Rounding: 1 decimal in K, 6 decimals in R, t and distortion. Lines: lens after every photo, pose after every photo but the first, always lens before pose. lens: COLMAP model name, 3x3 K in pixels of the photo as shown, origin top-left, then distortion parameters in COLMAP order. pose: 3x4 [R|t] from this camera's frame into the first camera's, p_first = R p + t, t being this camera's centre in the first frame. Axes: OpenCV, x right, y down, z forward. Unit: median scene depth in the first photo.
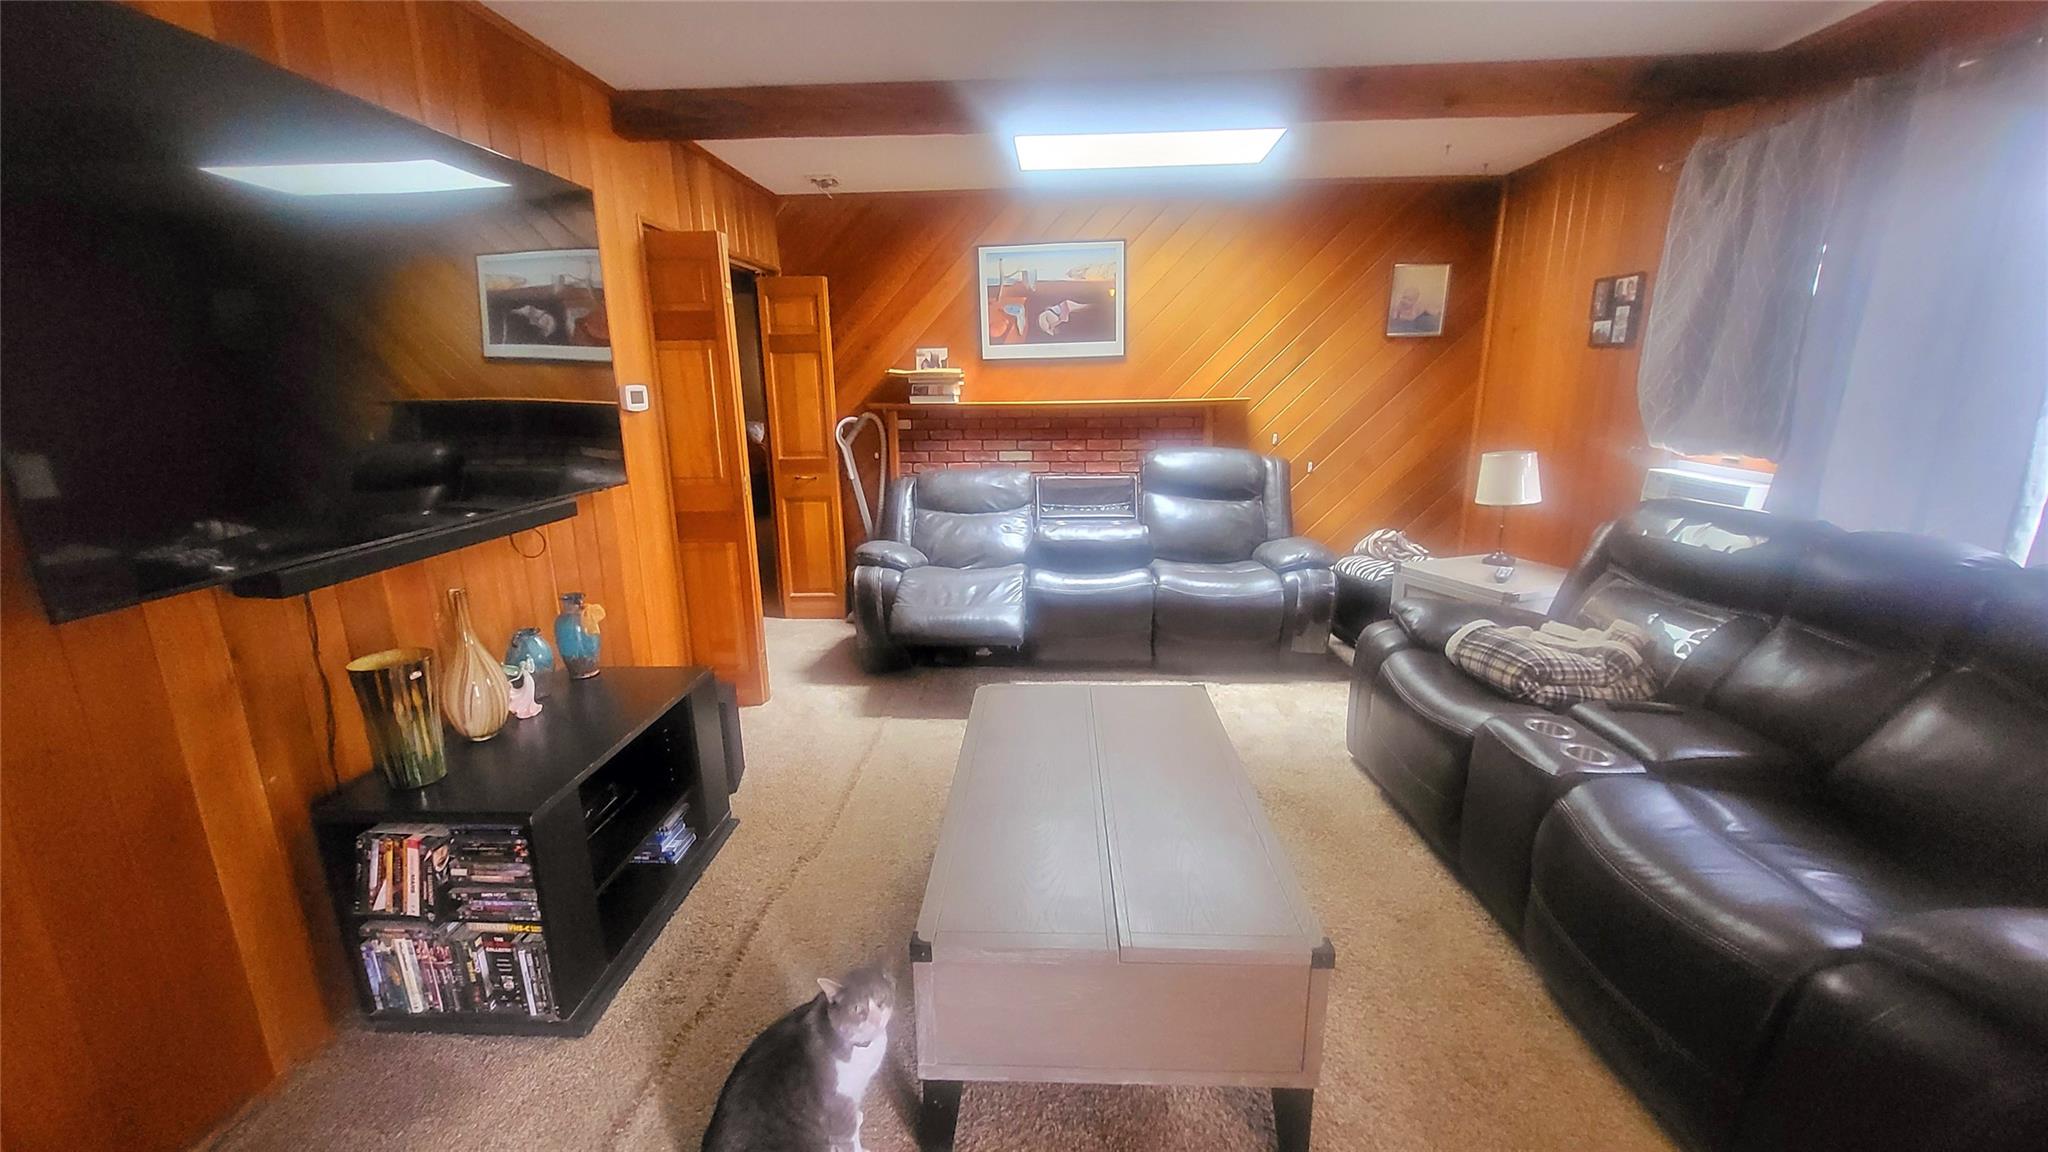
lens RADIAL K [[807.3, 0, 1027.0], [0, 807.3, 572.0], [0, 0, 1]] dist [0.006059, -0.001356]
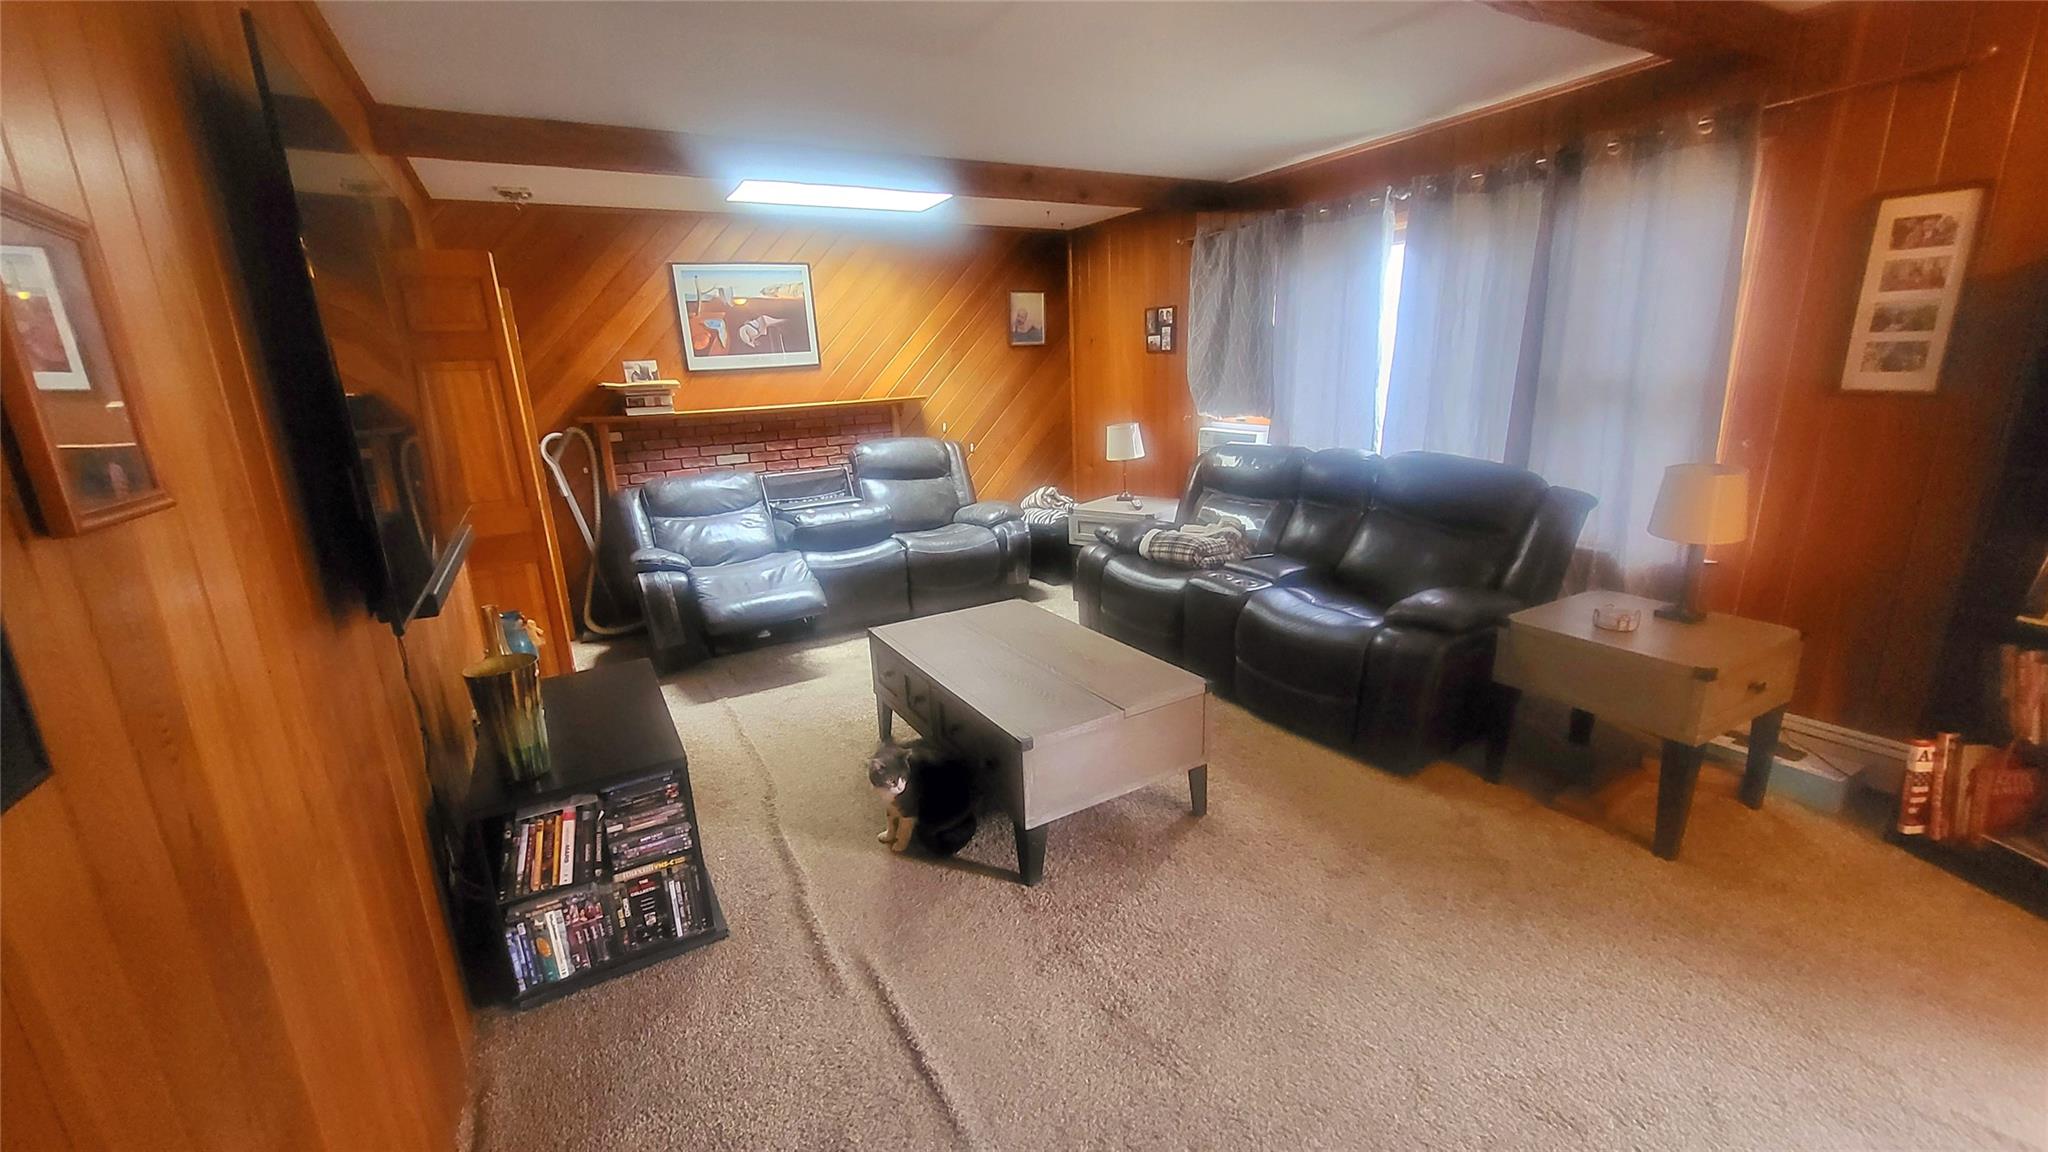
lens RADIAL K [[807.3, 0, 1018.6], [0, 807.3, 576.8], [0, 0, 1]] dist [0.006059, -0.001356]
pose [[0.837737, -0.160433, 0.521975, -0.387082], [0.157030, 0.986270, 0.051115, 0.022765], [-0.523009, 0.039145, 0.851428, -0.156419]]
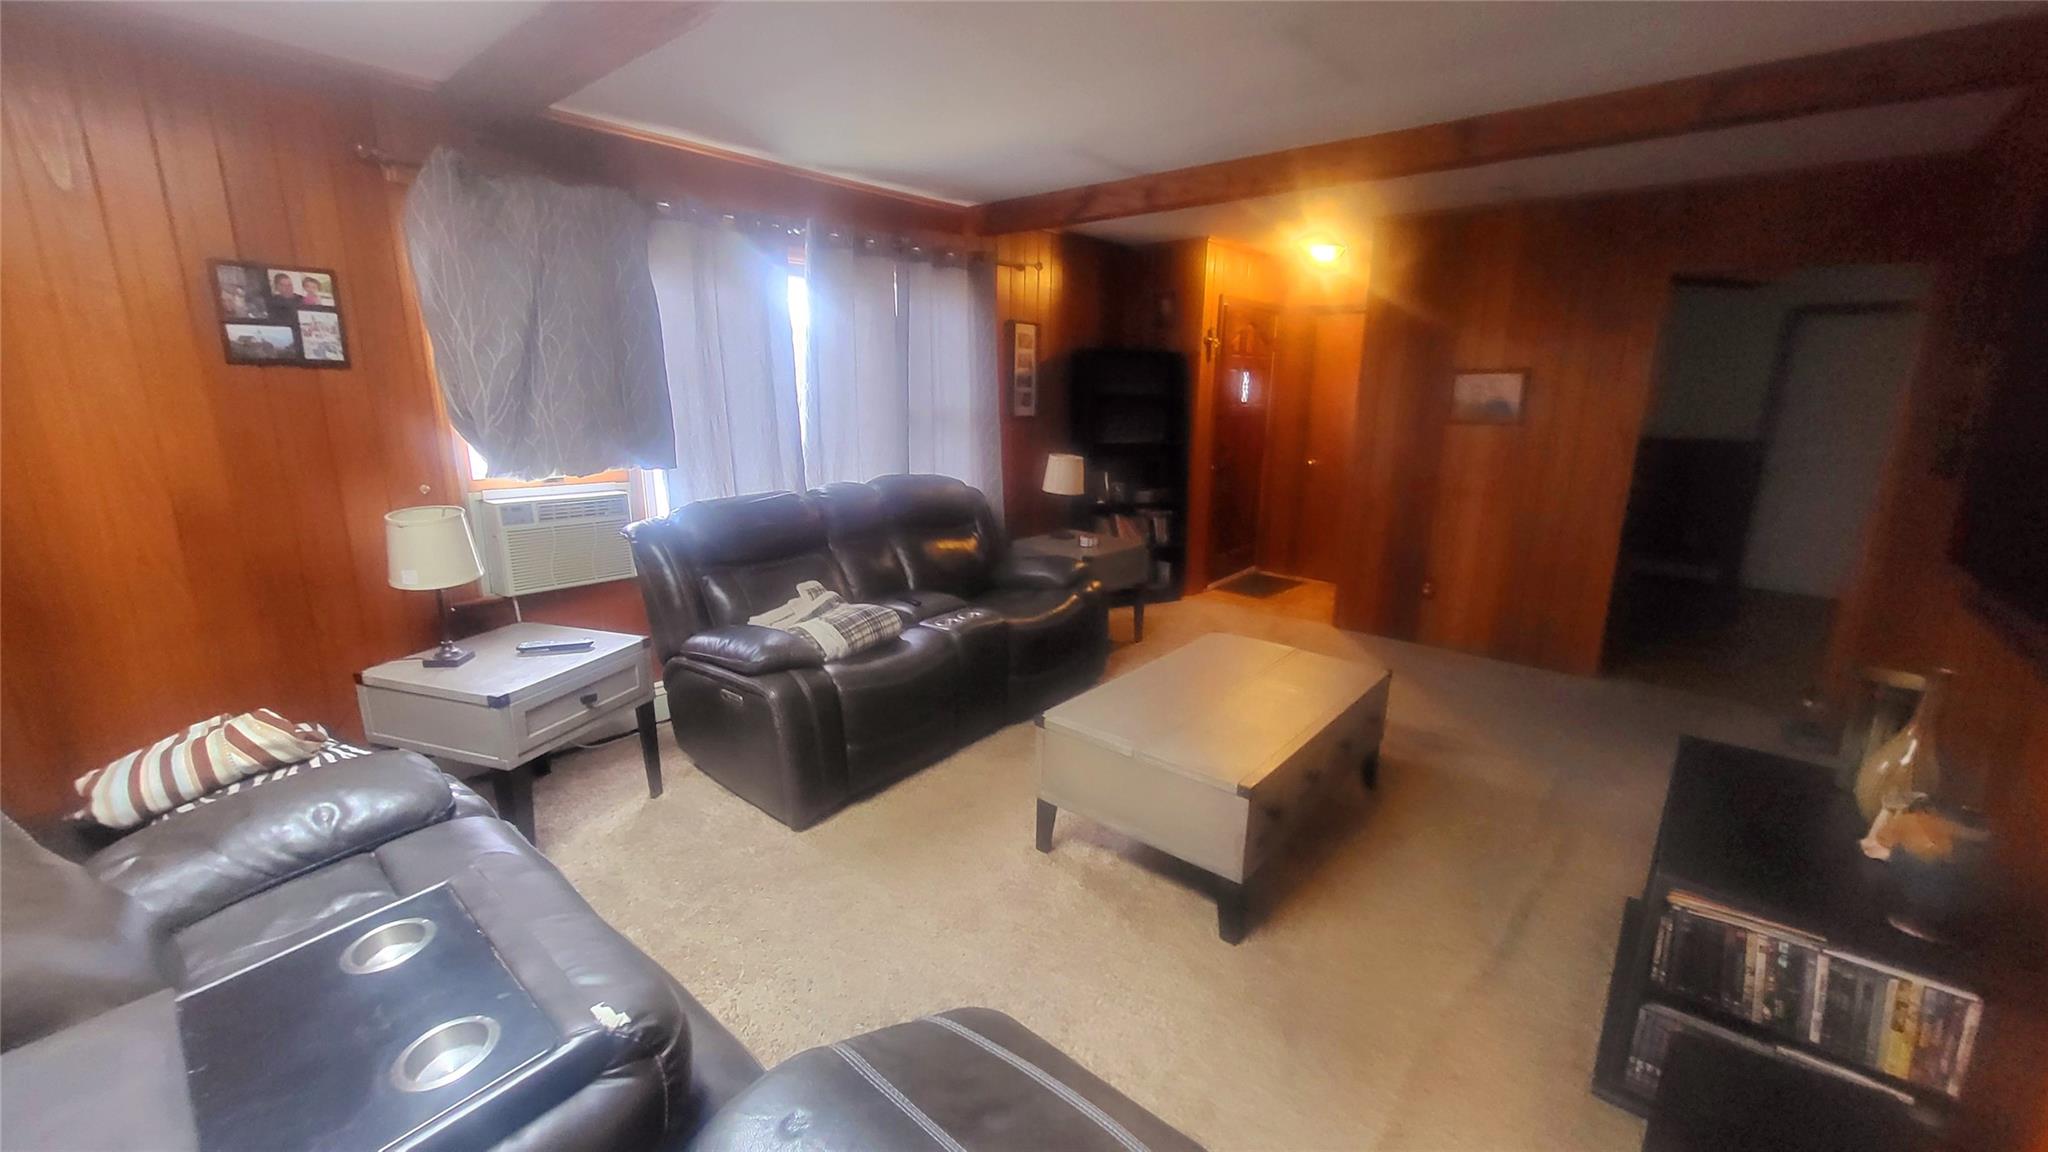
lens RADIAL K [[807.3, 0, 1023.4], [0, 807.3, 579.7], [0, 0, 1]] dist [0.006059, -0.001356]
pose [[-0.800733, -0.141551, 0.582057, -0.258551], [0.135501, 0.903692, 0.406178, -0.315099], [-0.583495, 0.404109, -0.704436, 1.227360]]
